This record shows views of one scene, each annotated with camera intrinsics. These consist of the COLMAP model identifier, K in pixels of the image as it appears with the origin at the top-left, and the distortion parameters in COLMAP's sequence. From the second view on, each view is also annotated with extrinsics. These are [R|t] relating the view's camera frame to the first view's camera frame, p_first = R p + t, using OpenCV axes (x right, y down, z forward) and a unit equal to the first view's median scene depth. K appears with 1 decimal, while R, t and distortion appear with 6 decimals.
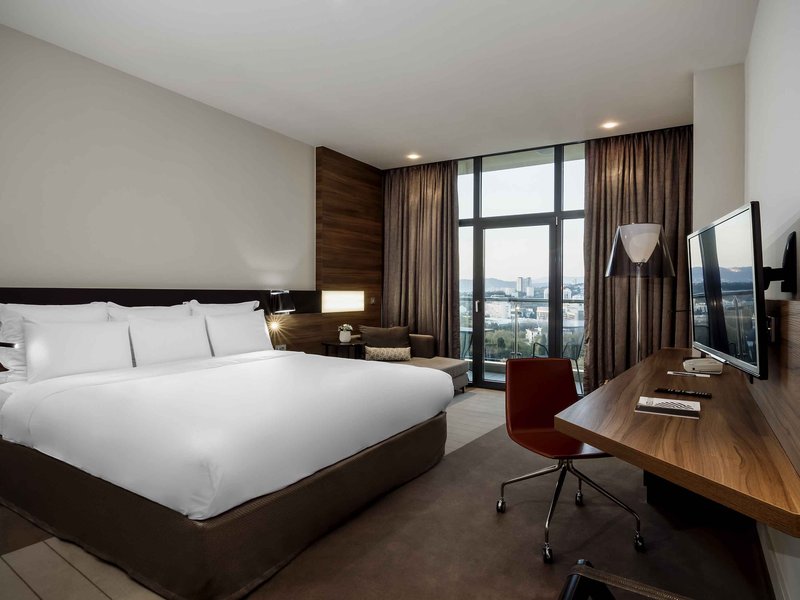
lens RADIAL K [[481.8, 0, 404.8], [0, 481.8, 296.2], [0, 0, 1]] dist [-0.007112, 0.005660]
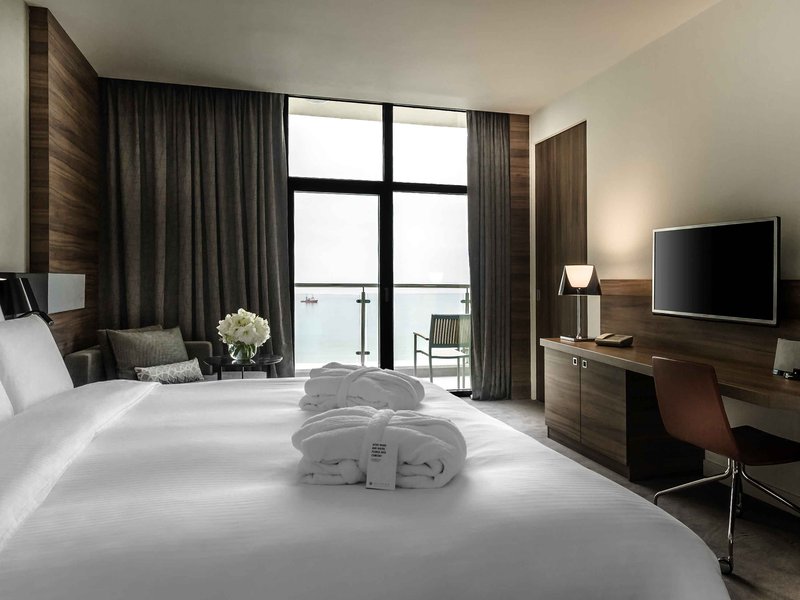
lens RADIAL K [[592.4, 0, 427.1], [0, 592.4, 267.4], [0, 0, 1]] dist [0.039428, -0.000725]
pose [[0.679563, 0.001809, 0.733615, -0.410495], [0.014175, 0.999778, -0.015596, -0.004166], [-0.733480, 0.020997, 0.679386, 0.231332]]
